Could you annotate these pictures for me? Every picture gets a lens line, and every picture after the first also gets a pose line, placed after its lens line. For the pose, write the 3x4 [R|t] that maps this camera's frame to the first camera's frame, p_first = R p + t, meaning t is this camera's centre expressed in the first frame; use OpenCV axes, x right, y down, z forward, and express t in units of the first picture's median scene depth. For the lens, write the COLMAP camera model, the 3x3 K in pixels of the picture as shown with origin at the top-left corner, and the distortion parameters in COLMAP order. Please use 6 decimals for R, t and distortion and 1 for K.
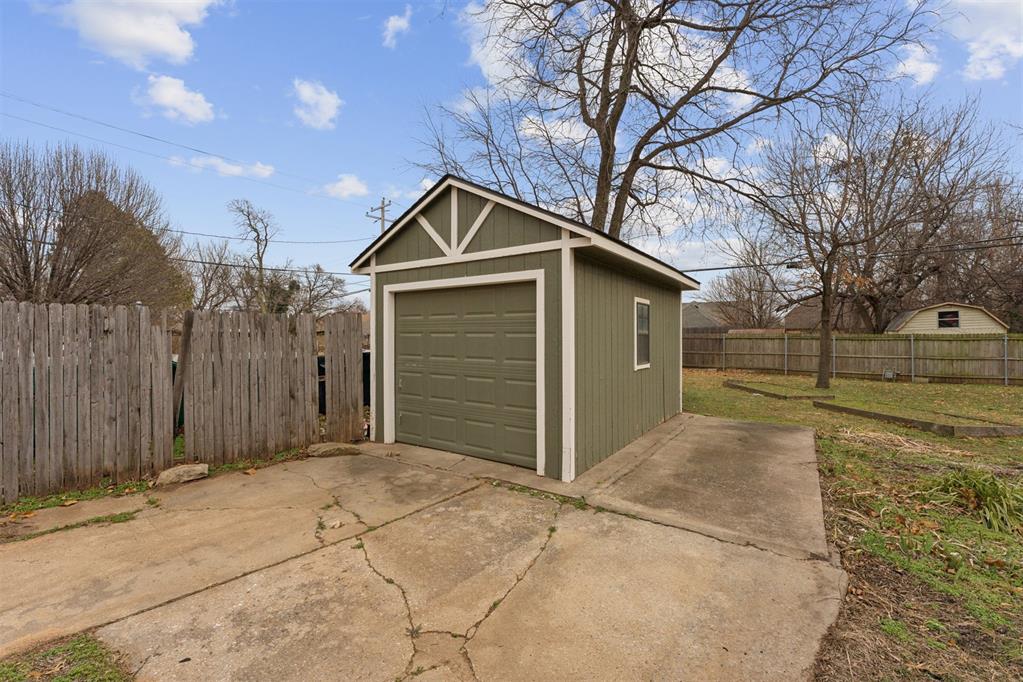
lens RADIAL K [[435.0, 0, 515.1], [0, 435.0, 336.0], [0, 0, 1]] dist [0.000374, 0.000046]
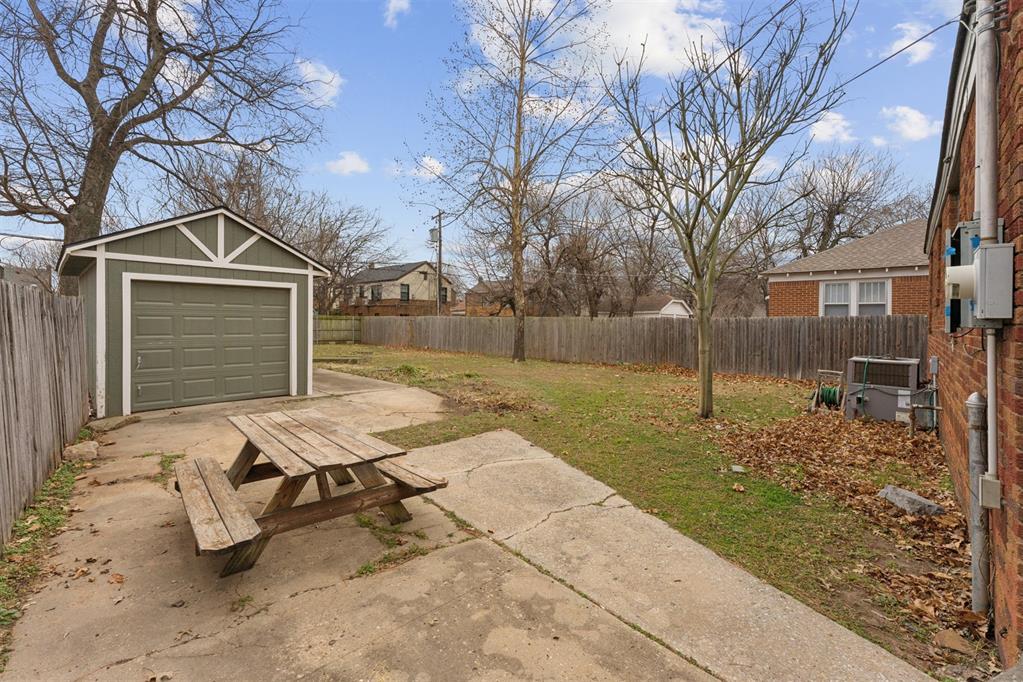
lens RADIAL K [[435.5, 0, 506.6], [0, 435.5, 326.9], [0, 0, 1]] dist [-0.002199, -0.000052]
pose [[0.170982, -0.019176, 0.985088, -1.172438], [-0.013923, 0.999664, 0.021876, -0.017539], [-0.985176, -0.017456, 0.170657, -0.132061]]
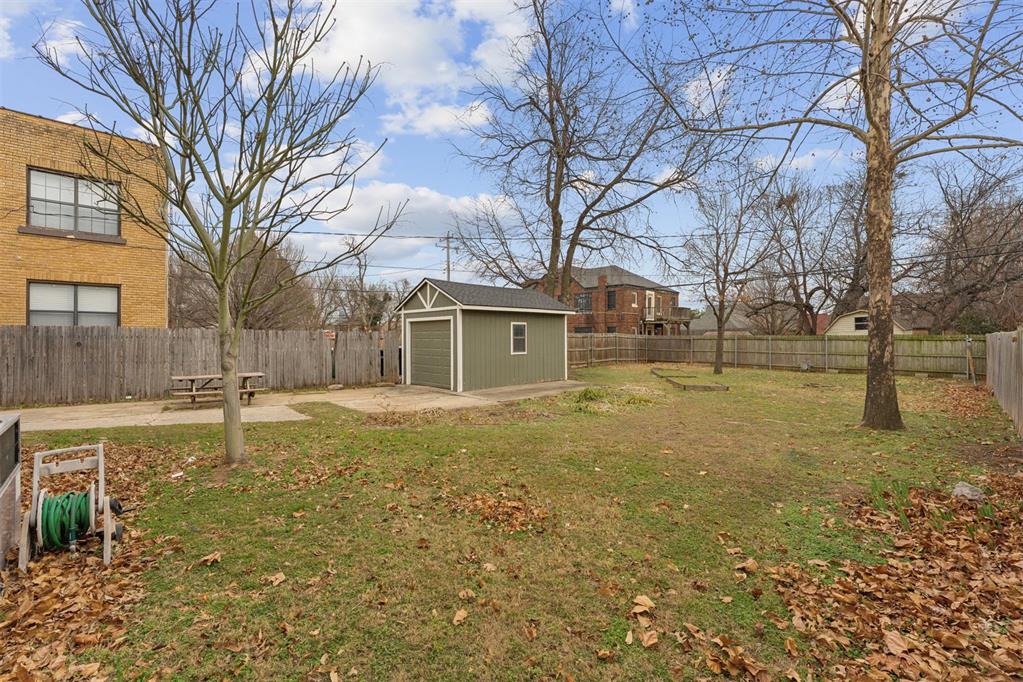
lens RADIAL K [[434.5, 0, 509.2], [0, 434.5, 324.8], [0, 0, 1]] dist [-0.001255, 0.000132]
pose [[0.979389, -0.011365, -0.201664, 0.712921], [0.005790, 0.999585, -0.028215, -0.012307], [0.201901, 0.026465, 0.979048, -1.191757]]
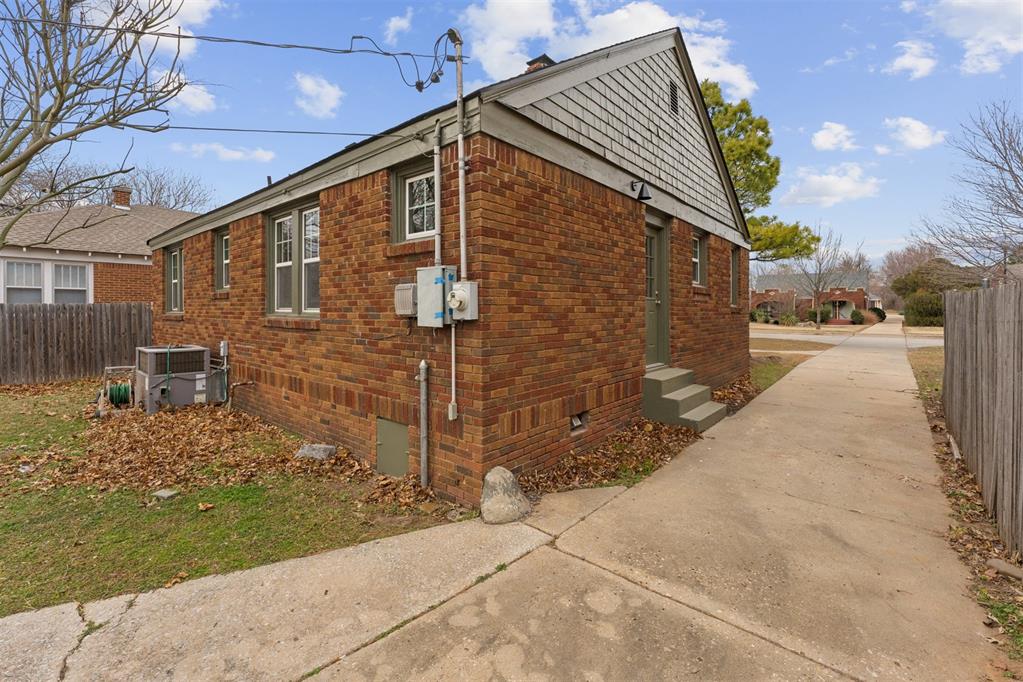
lens RADIAL K [[441.4, 0, 514.3], [0, 441.4, 307.7], [0, 0, 1]] dist [-0.002194, 0.000201]
pose [[-0.991816, -0.010362, 0.127256, -0.966684], [-0.011483, 0.999901, -0.008076, -0.033278], [-0.127160, -0.009472, -0.991837, 0.159476]]
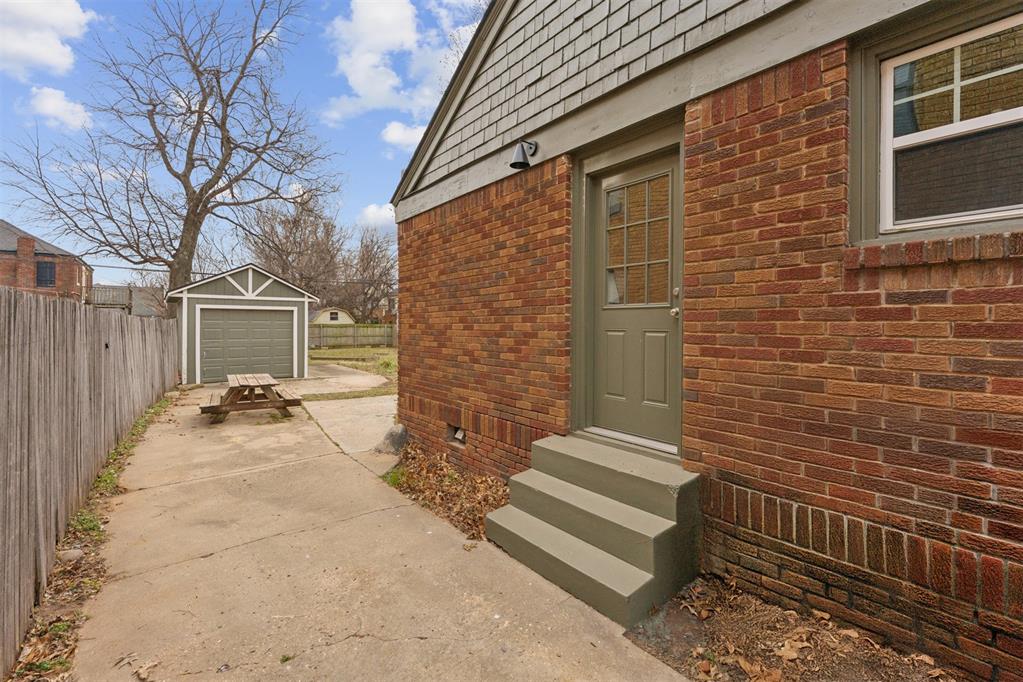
lens RADIAL K [[434.5, 0, 509.2], [0, 434.5, 324.8], [0, 0, 1]] dist [-0.001255, 0.000132]
pose [[0.304329, -0.002653, 0.952563, -1.681556], [-0.008142, 0.999952, 0.005387, -0.046381], [-0.952532, -0.009395, 0.304293, -0.913794]]
